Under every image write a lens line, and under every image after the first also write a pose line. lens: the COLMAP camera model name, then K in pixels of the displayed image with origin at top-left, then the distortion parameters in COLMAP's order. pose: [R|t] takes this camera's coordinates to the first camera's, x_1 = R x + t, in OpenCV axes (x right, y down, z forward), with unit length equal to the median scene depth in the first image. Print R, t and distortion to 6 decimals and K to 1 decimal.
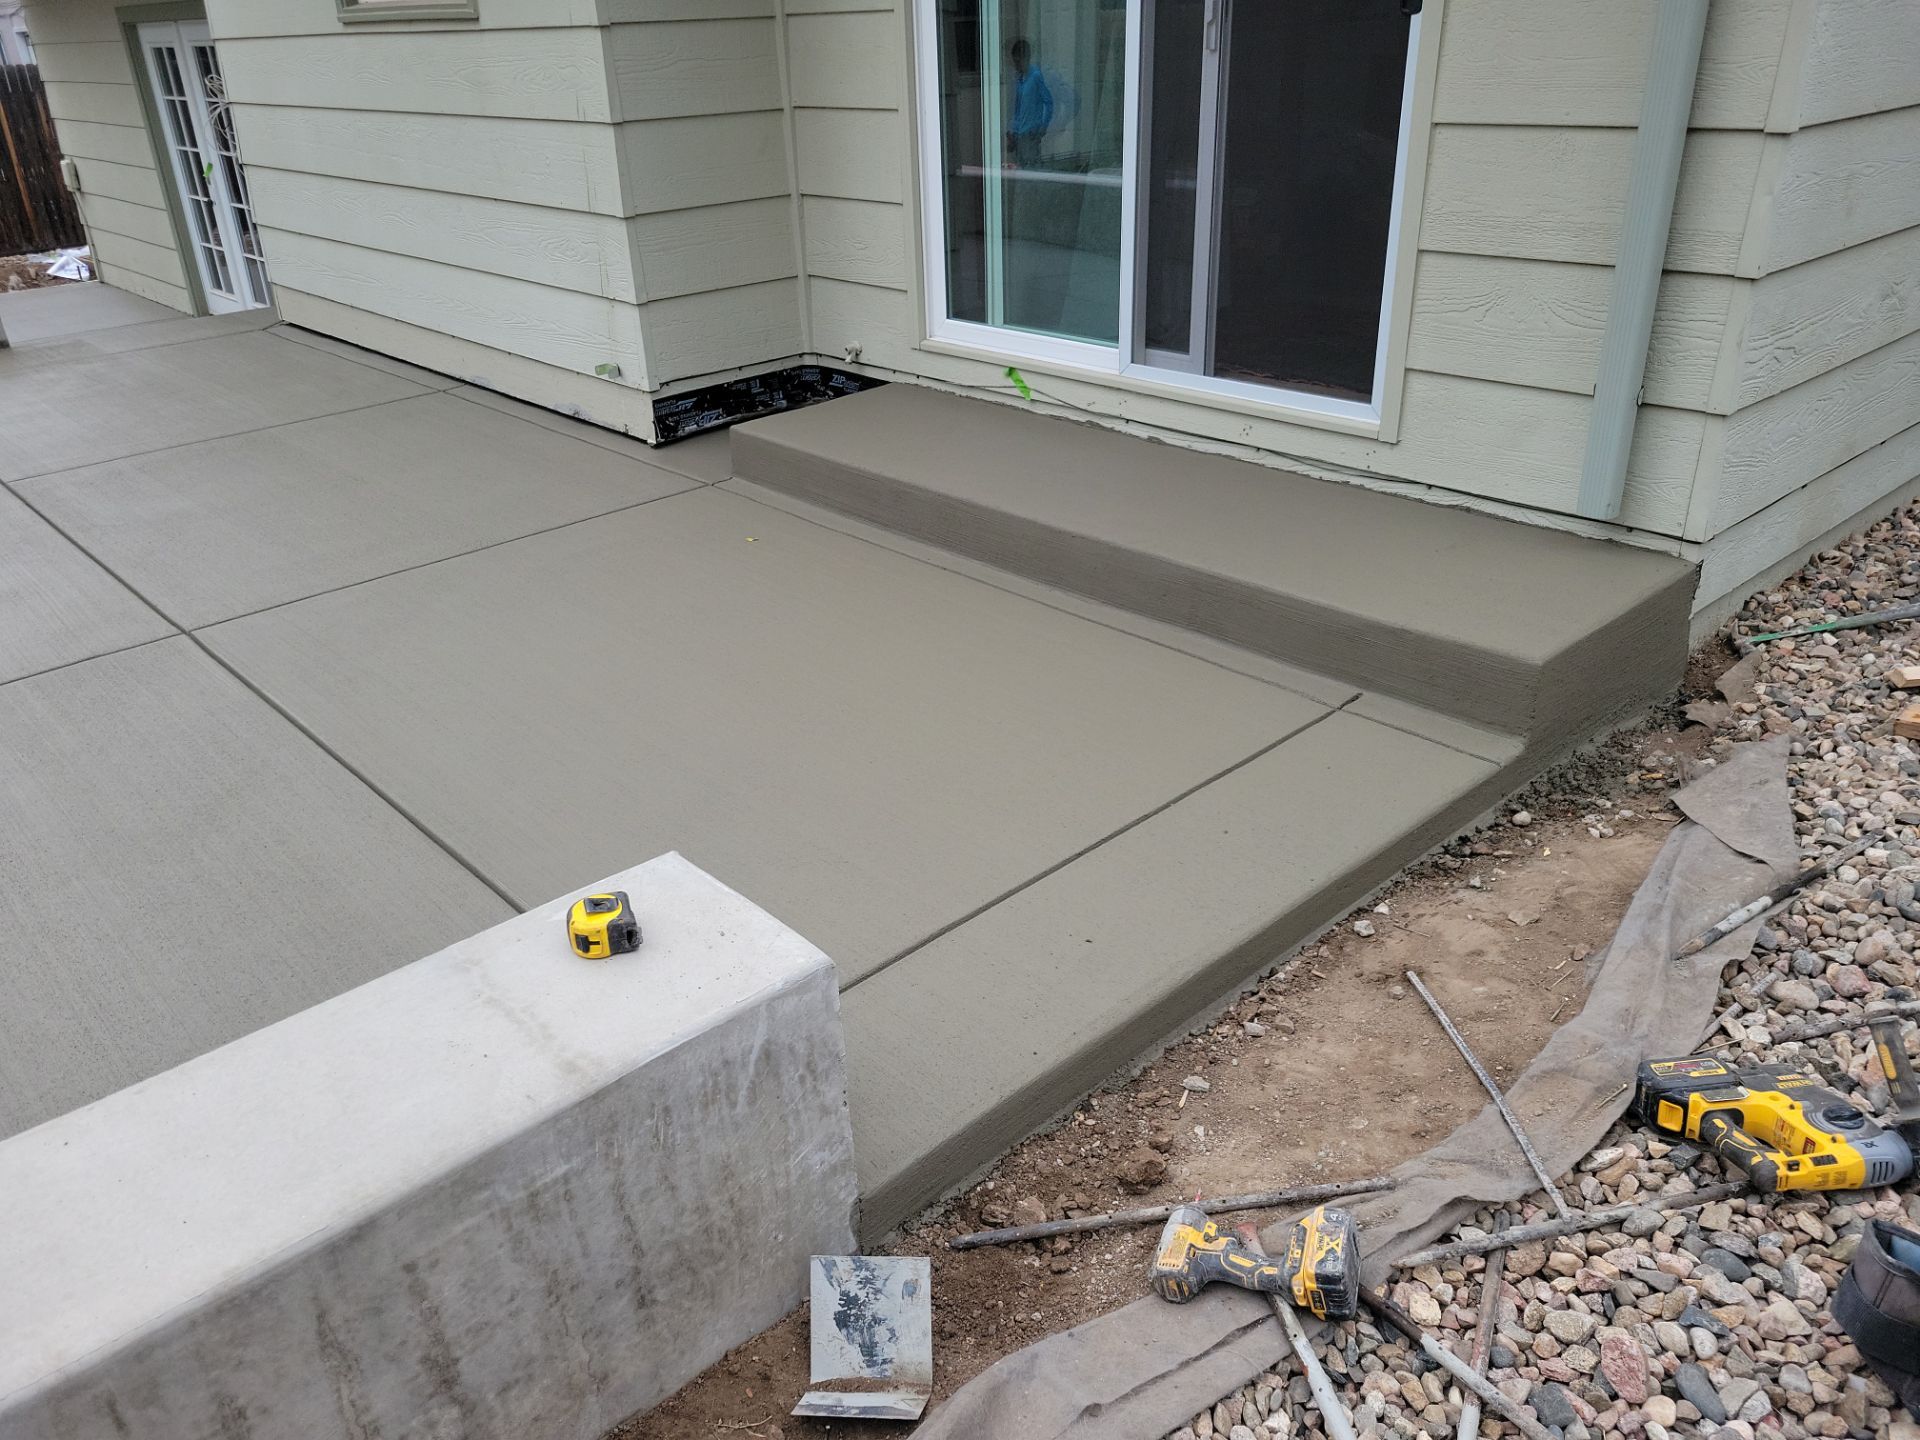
lens RADIAL K [[1450.3, 0, 968.7], [0, 1450.3, 730.5], [0, 0, 1]] dist [0.054115, -0.039102]
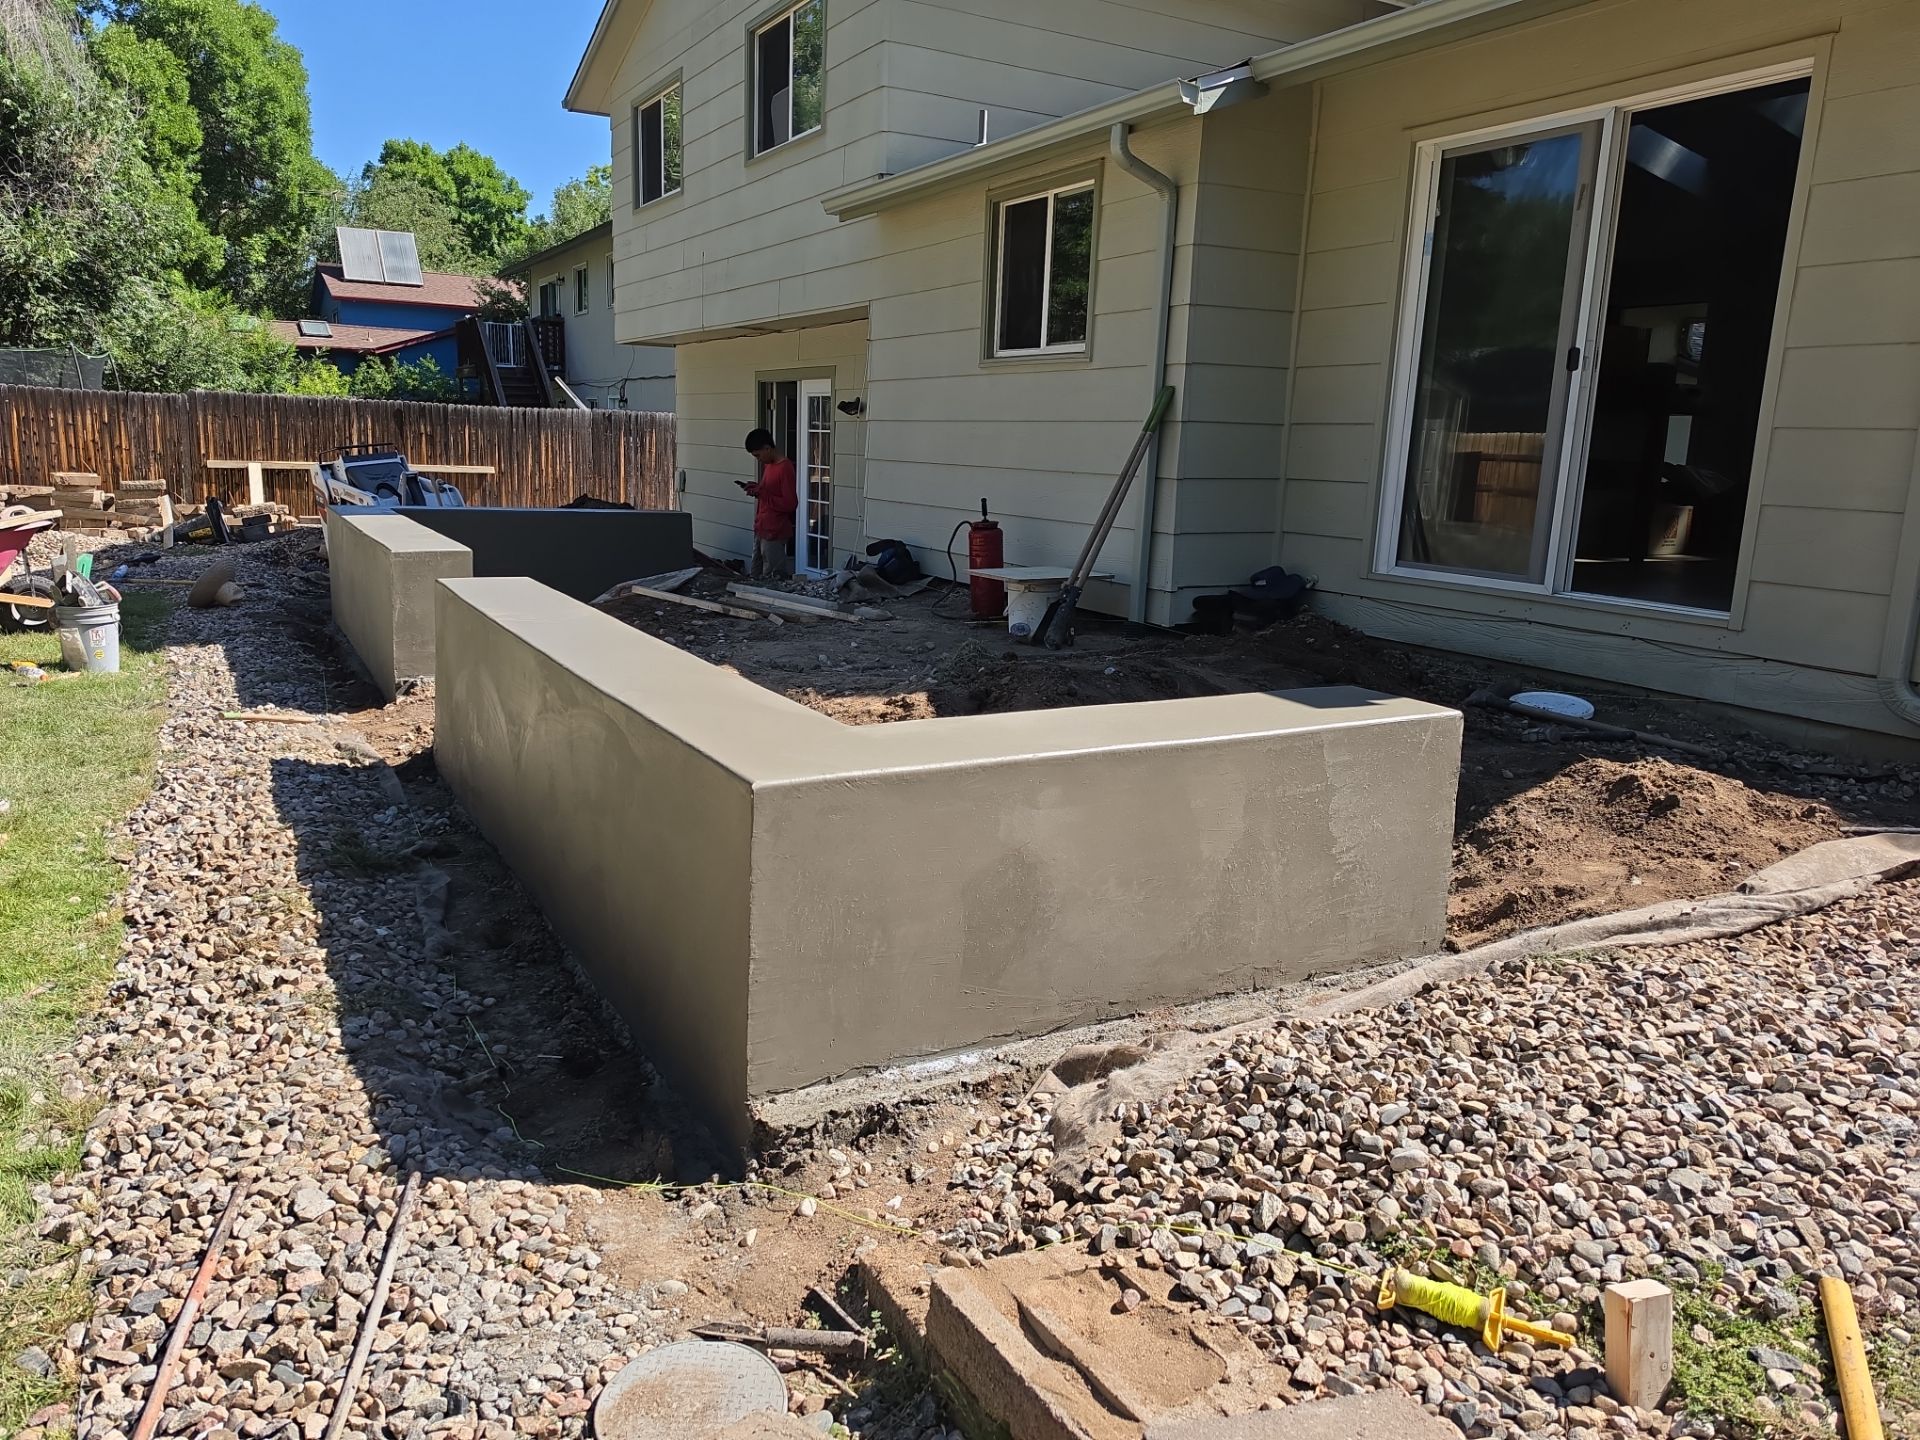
lens RADIAL K [[1348.9, 0, 955.1], [0, 1348.9, 731.7], [0, 0, 1]] dist [0.058669, -0.087827]
pose [[0.971745, 0.113650, -0.206871, -0.127381], [-0.160394, 0.960949, -0.225500, 0.245866], [0.173164, 0.252310, 0.952026, -0.307549]]
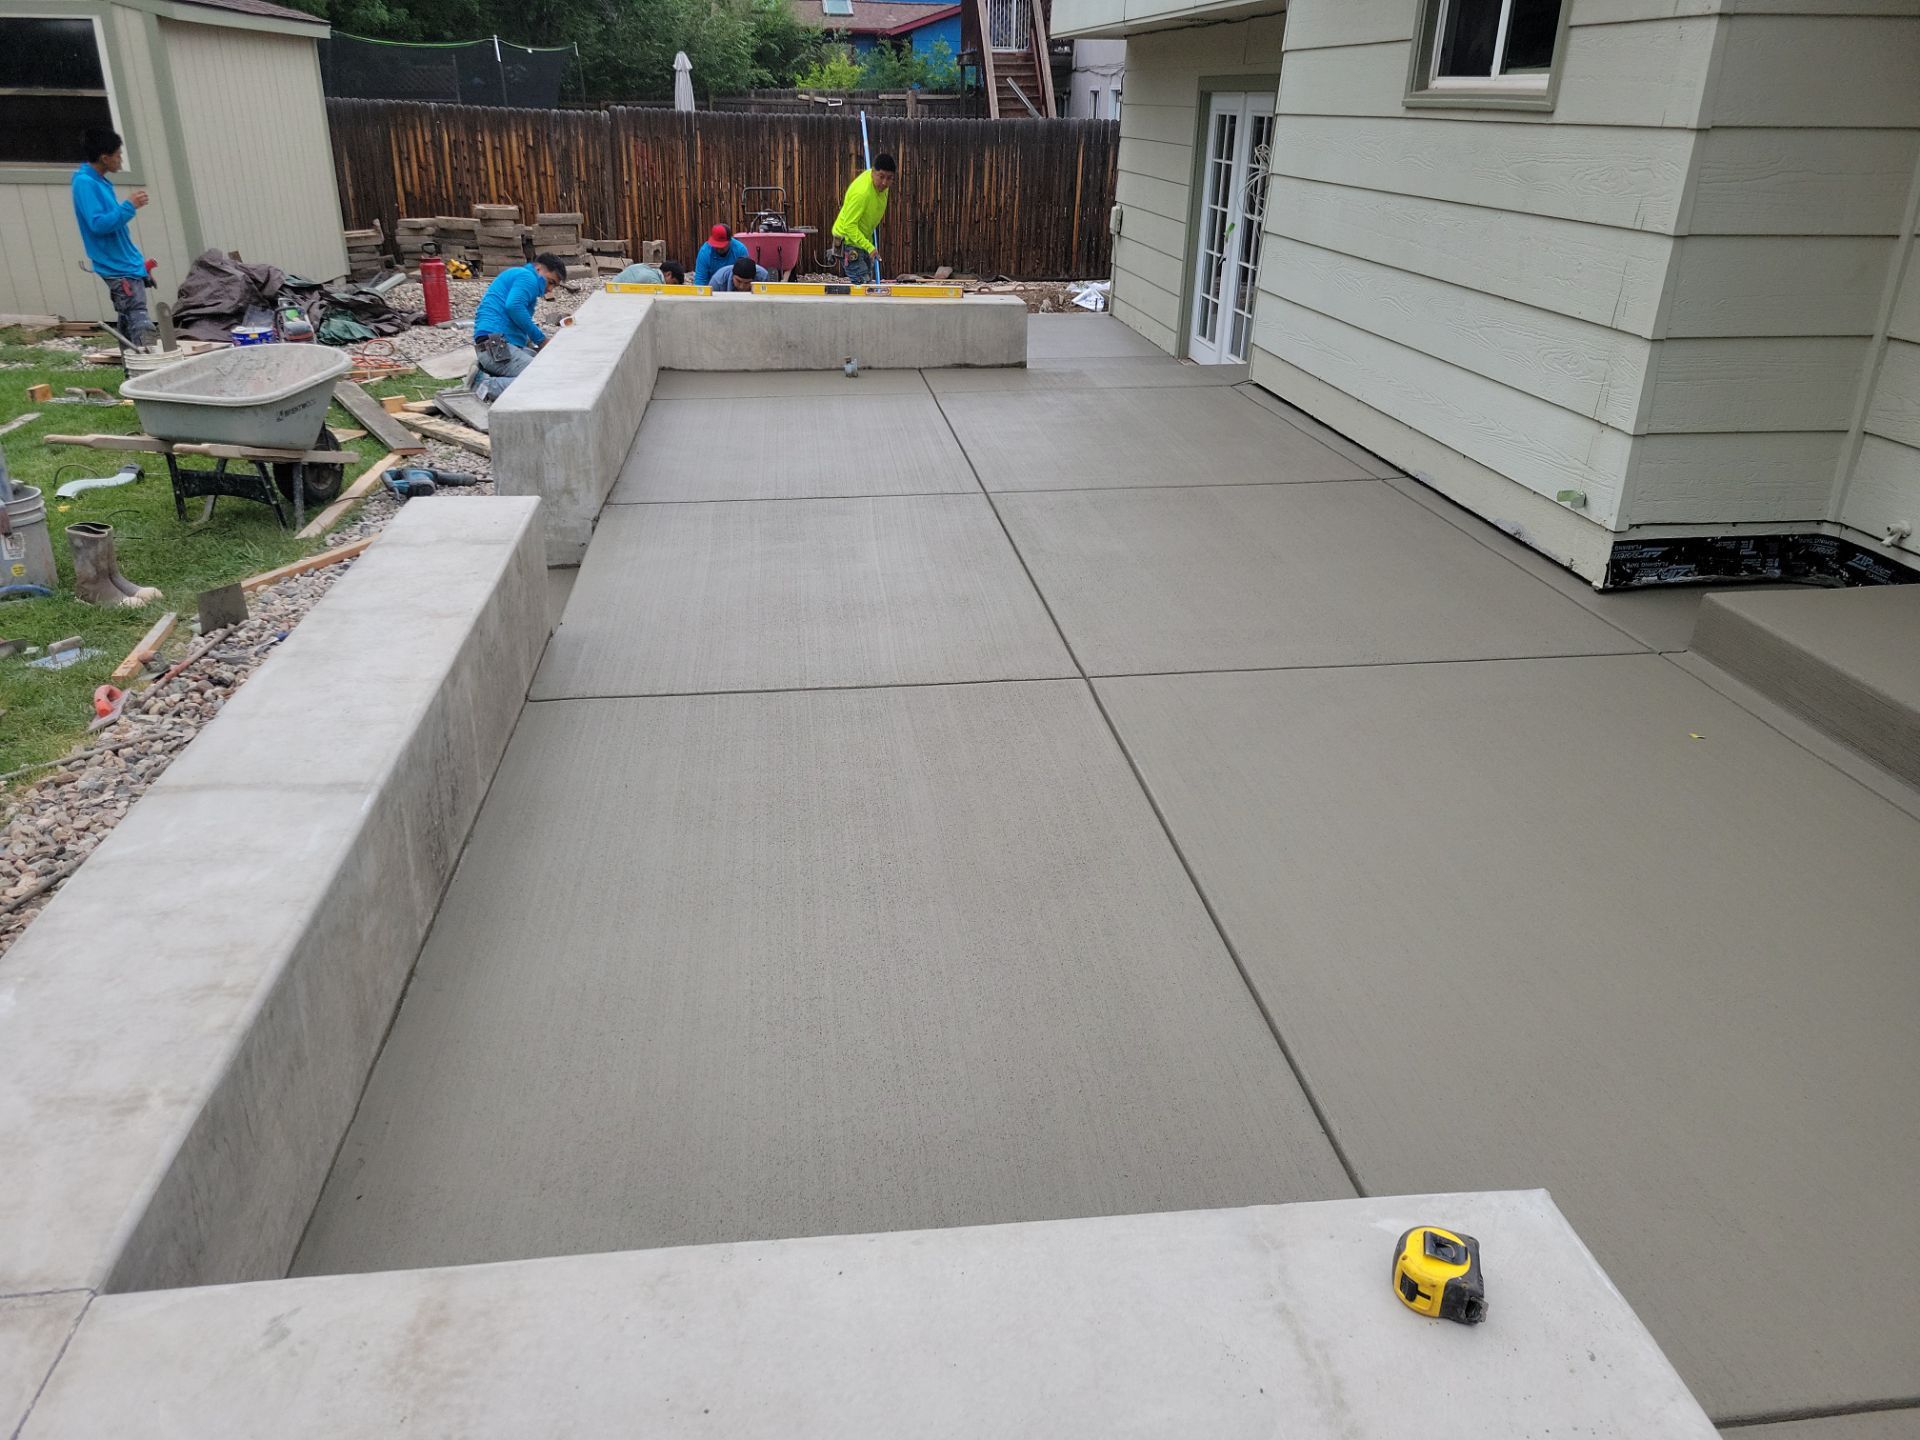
lens RADIAL K [[1466.0, 0, 960.0], [0, 1466.0, 720.0], [0, 0, 1]] dist [0.058017, -0.043068]
pose [[0.812144, 0.271915, -0.516222, -0.046281], [-0.297276, 0.954153, 0.034905, -0.037019], [0.502046, 0.125113, 0.855743, 0.052242]]
